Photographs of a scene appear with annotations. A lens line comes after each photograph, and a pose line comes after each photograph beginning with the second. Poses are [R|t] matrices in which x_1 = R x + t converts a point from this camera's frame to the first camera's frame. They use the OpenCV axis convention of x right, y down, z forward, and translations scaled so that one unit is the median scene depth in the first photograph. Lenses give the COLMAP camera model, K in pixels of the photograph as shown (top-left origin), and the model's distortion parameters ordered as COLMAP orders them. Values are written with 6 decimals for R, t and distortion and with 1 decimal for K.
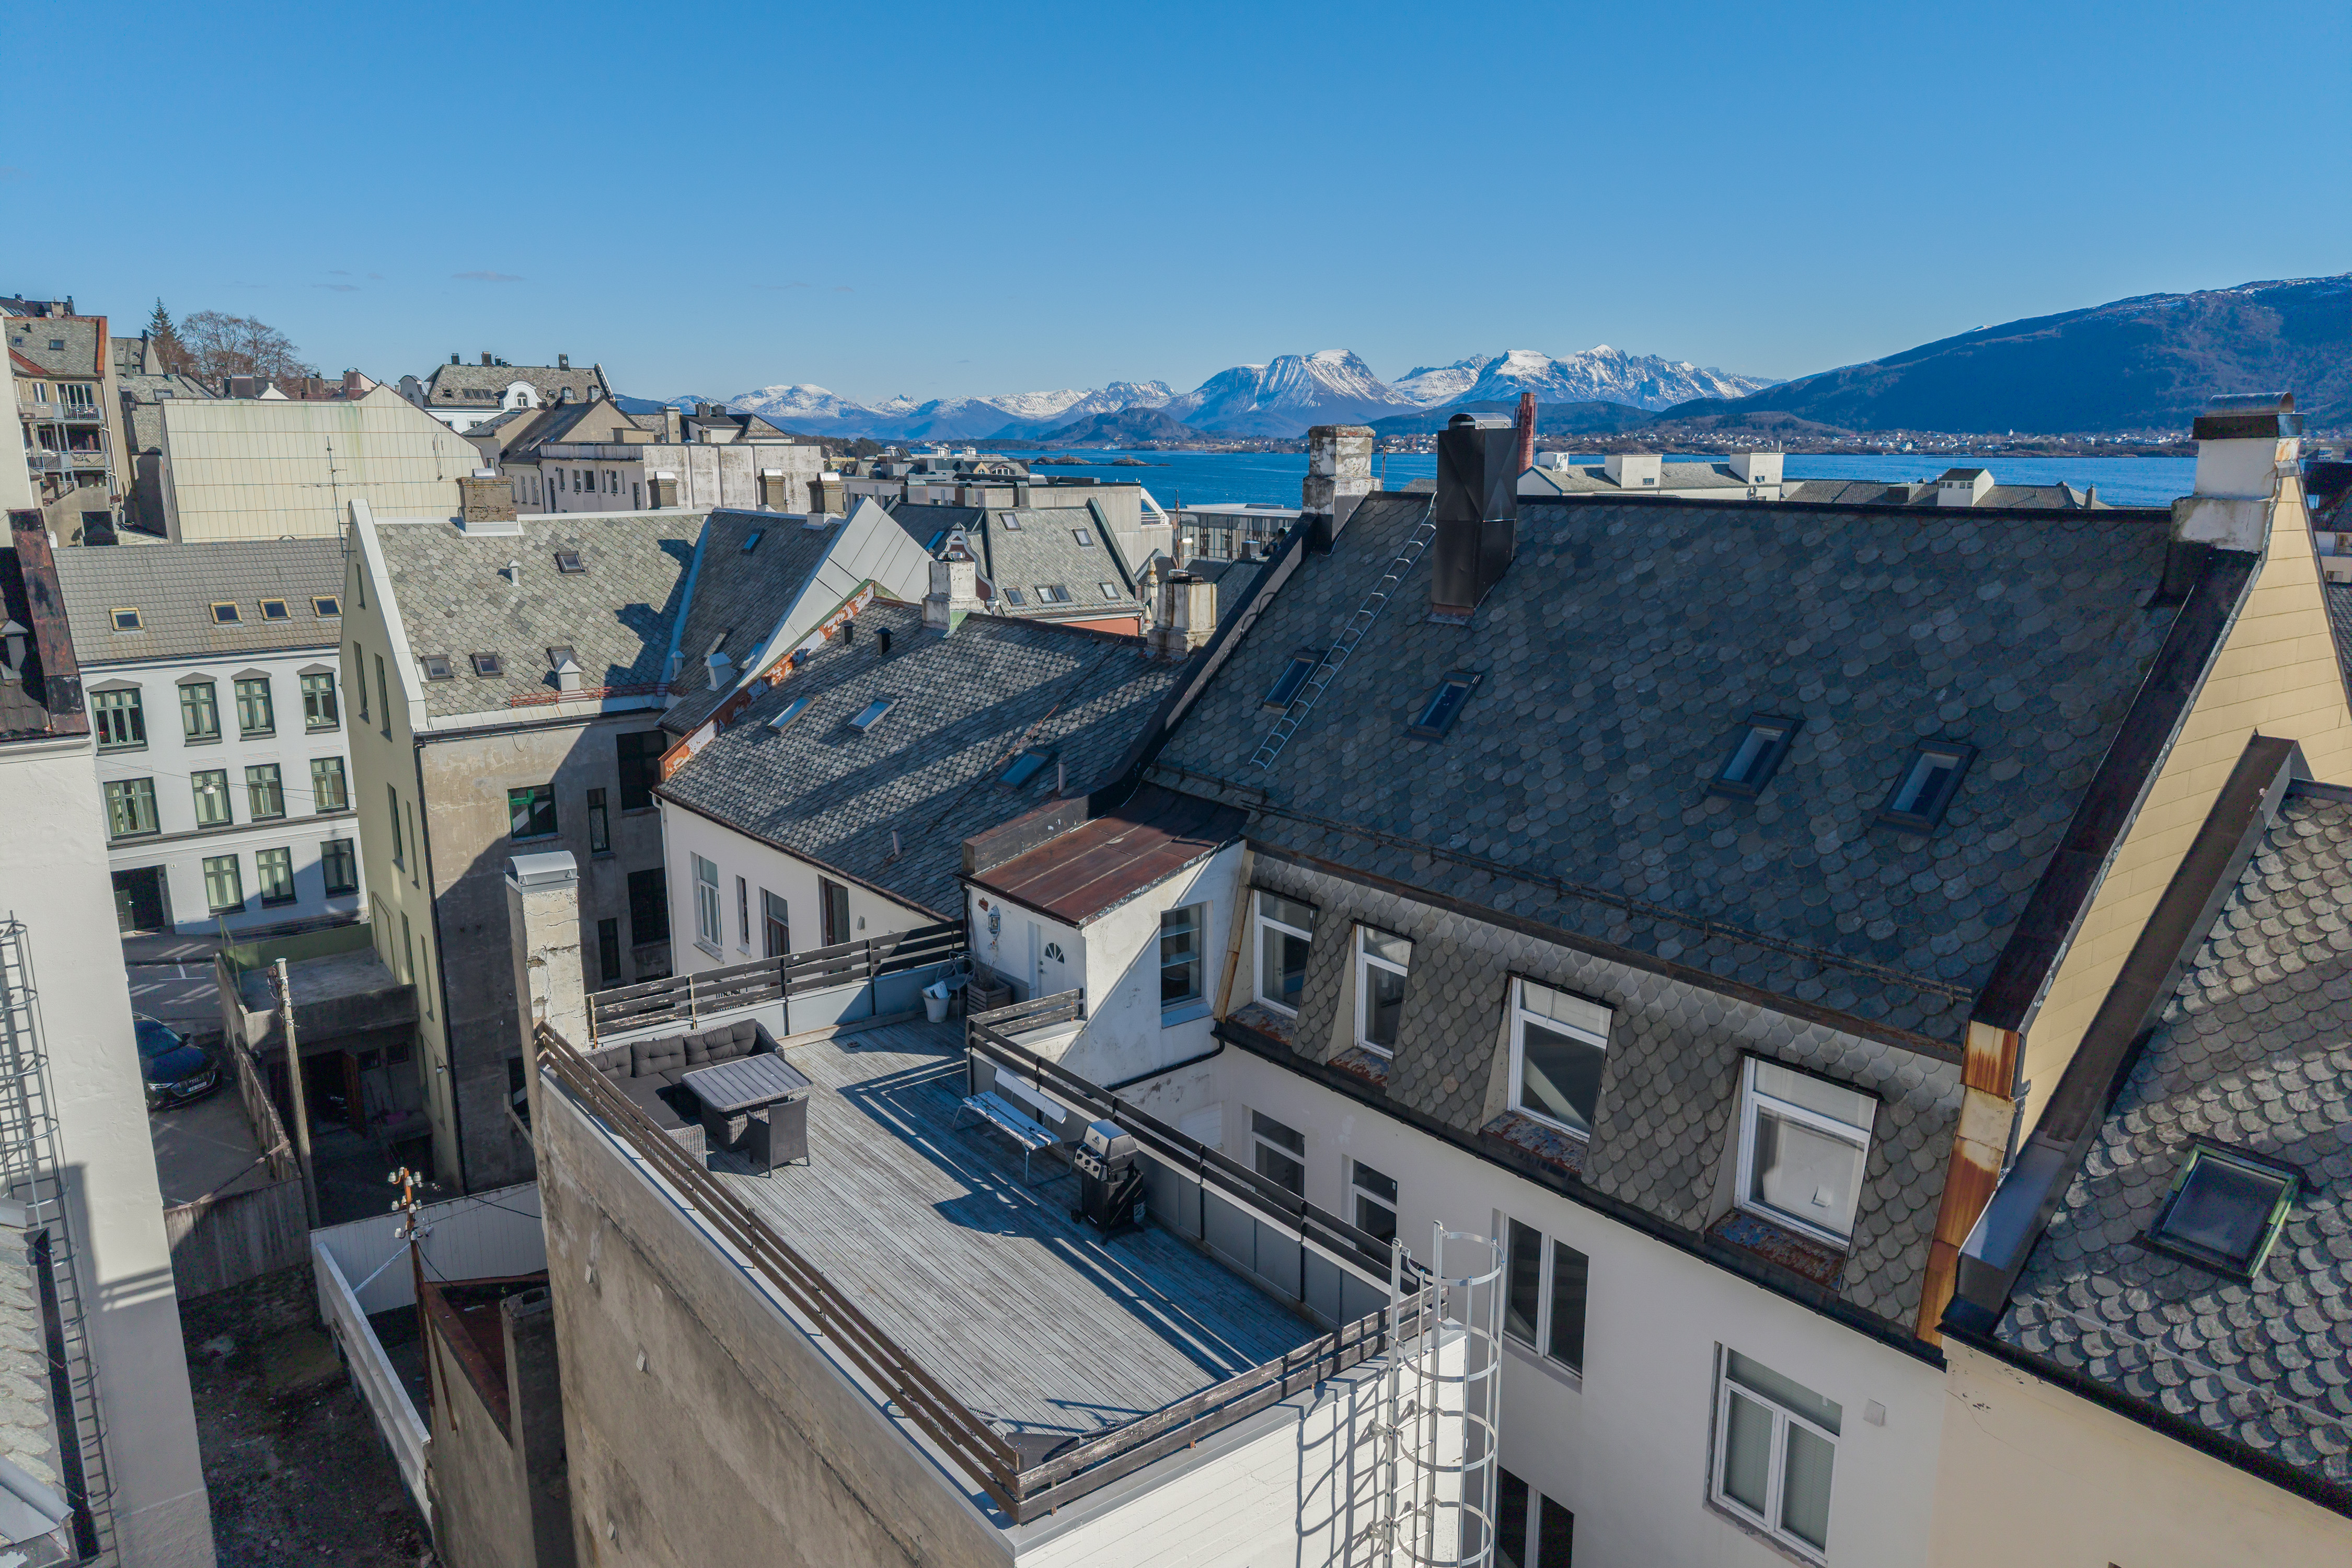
lens RADIAL K [[1557.8, 0, 1179.9], [0, 1557.8, 783.3], [0, 0, 1]] dist [0.031549, -0.039217]
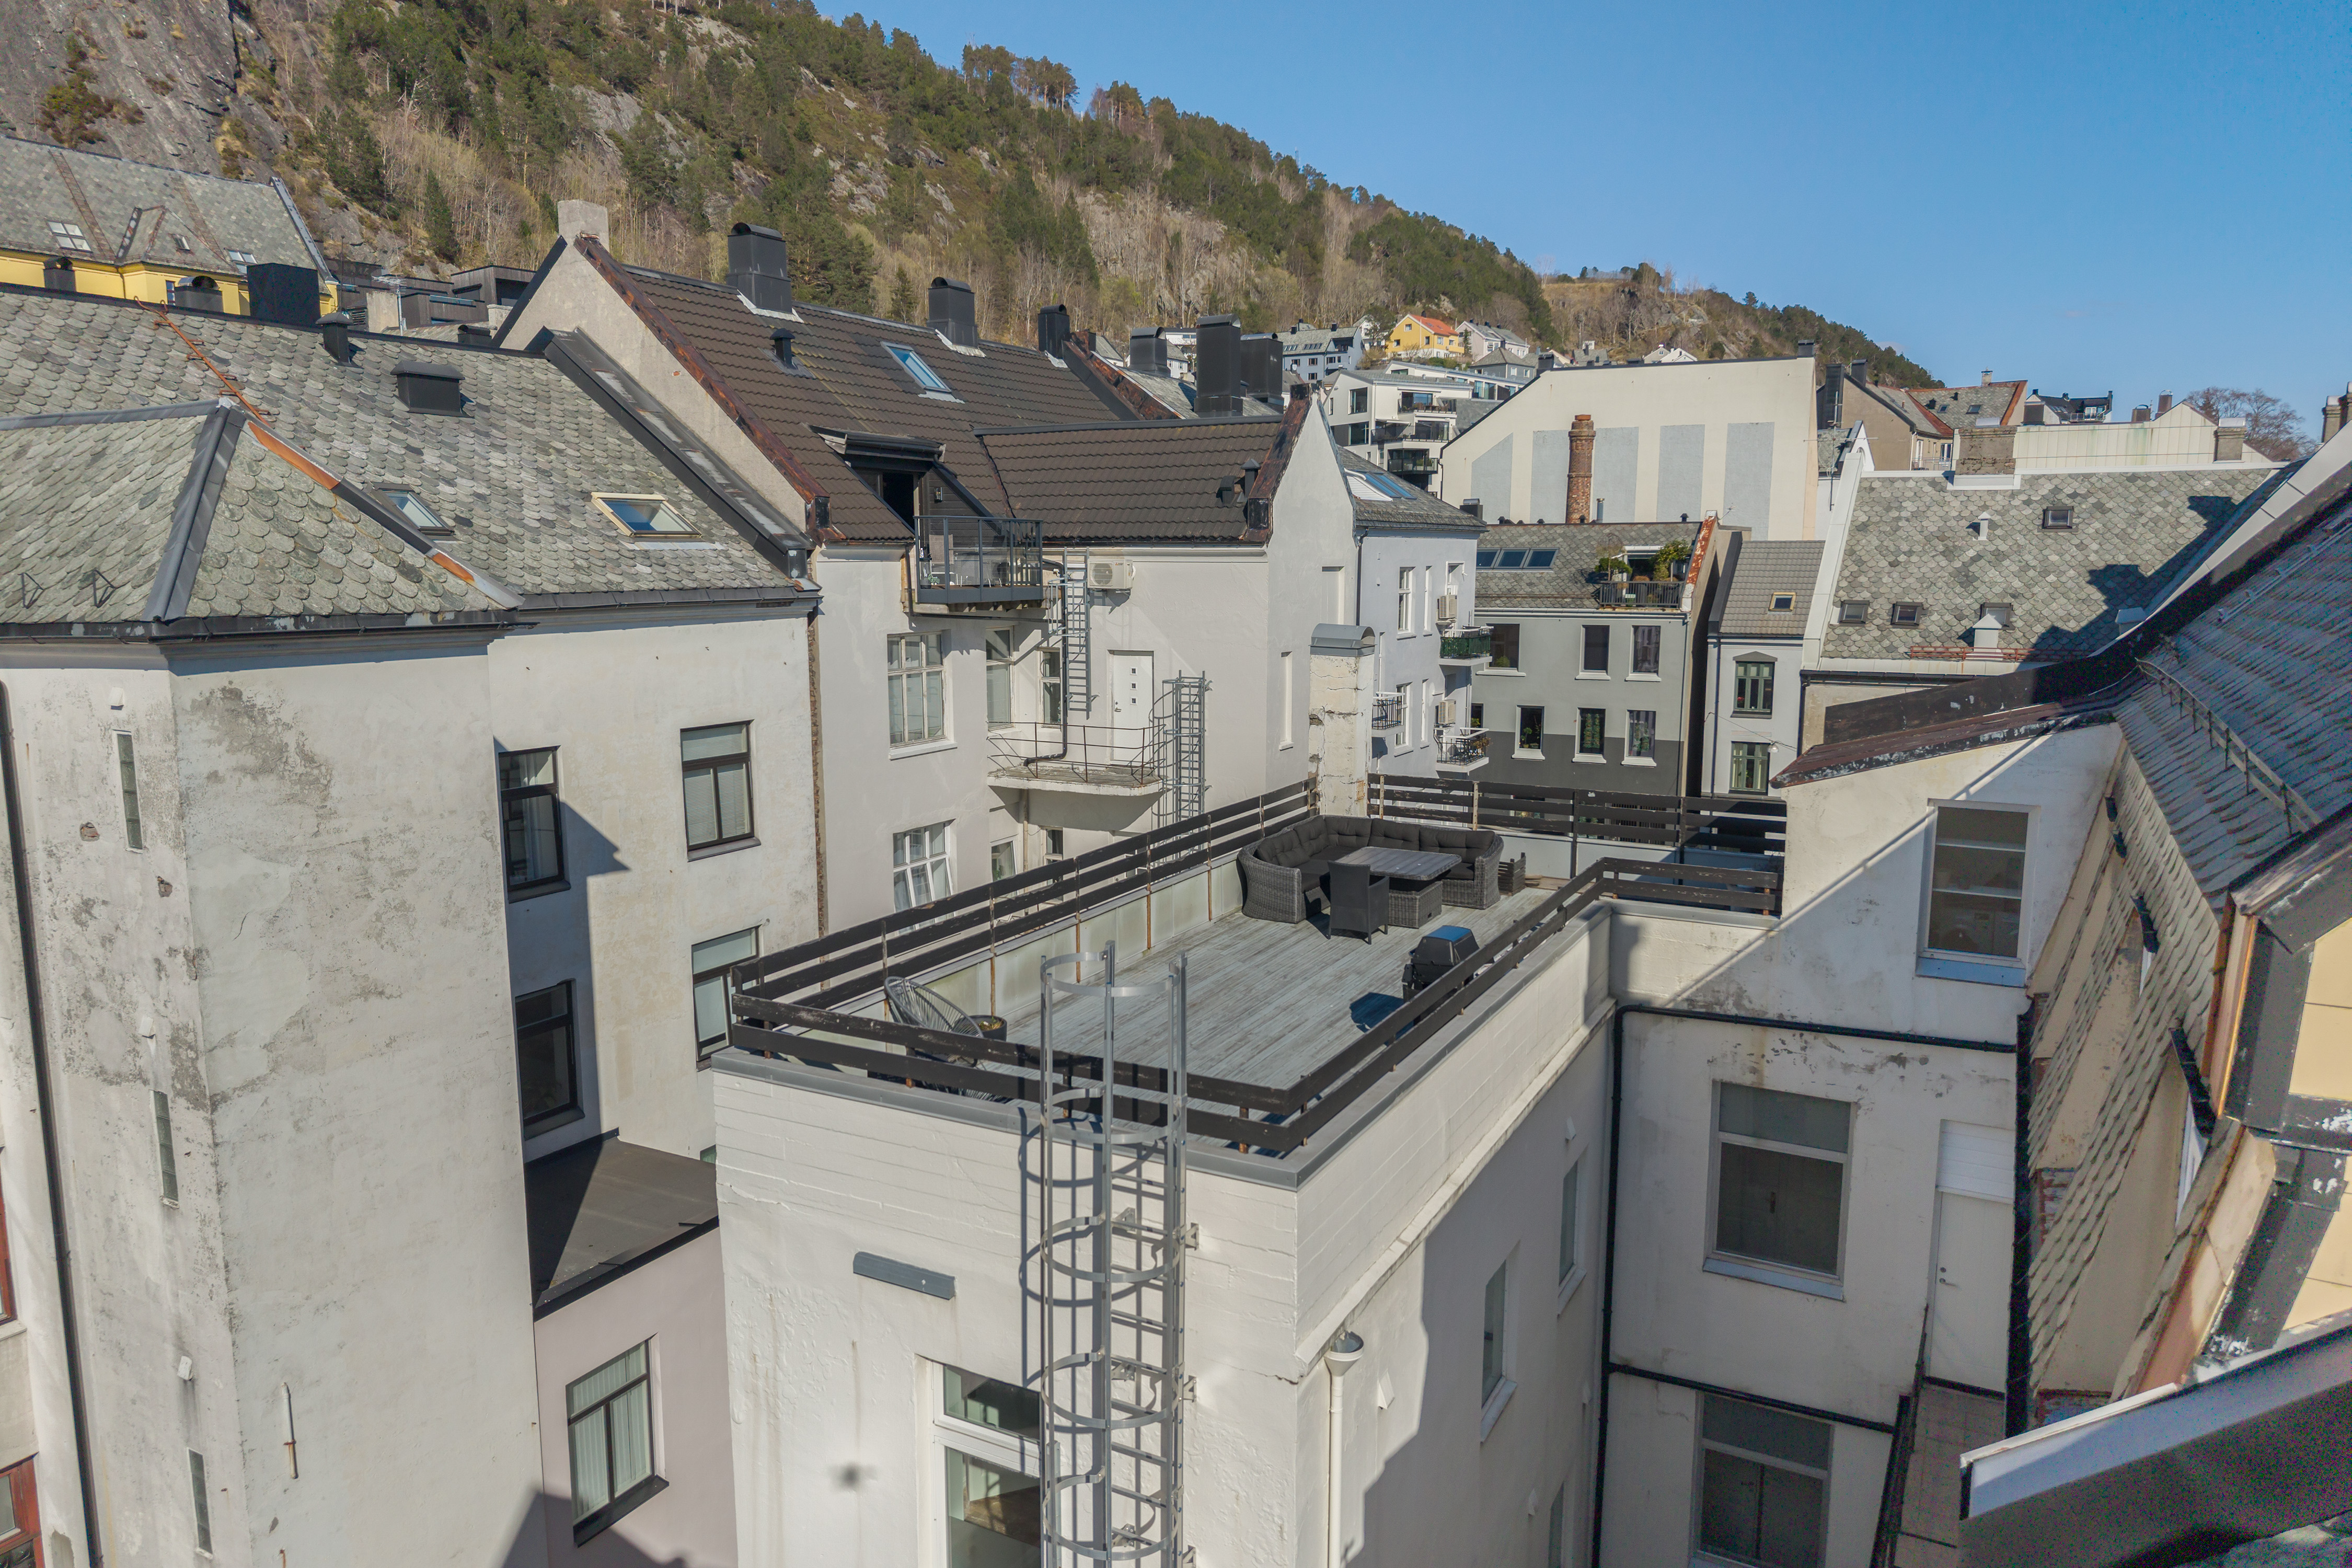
lens RADIAL K [[1557.8, 0, 1179.9], [0, 1557.8, 783.3], [0, 0, 1]] dist [0.031549, -0.039217]
pose [[0.384923, 0.131664, -0.913509, 0.262566], [-0.196995, 0.978684, 0.058051, 0.054954], [0.901680, 0.157612, 0.402655, 0.232318]]
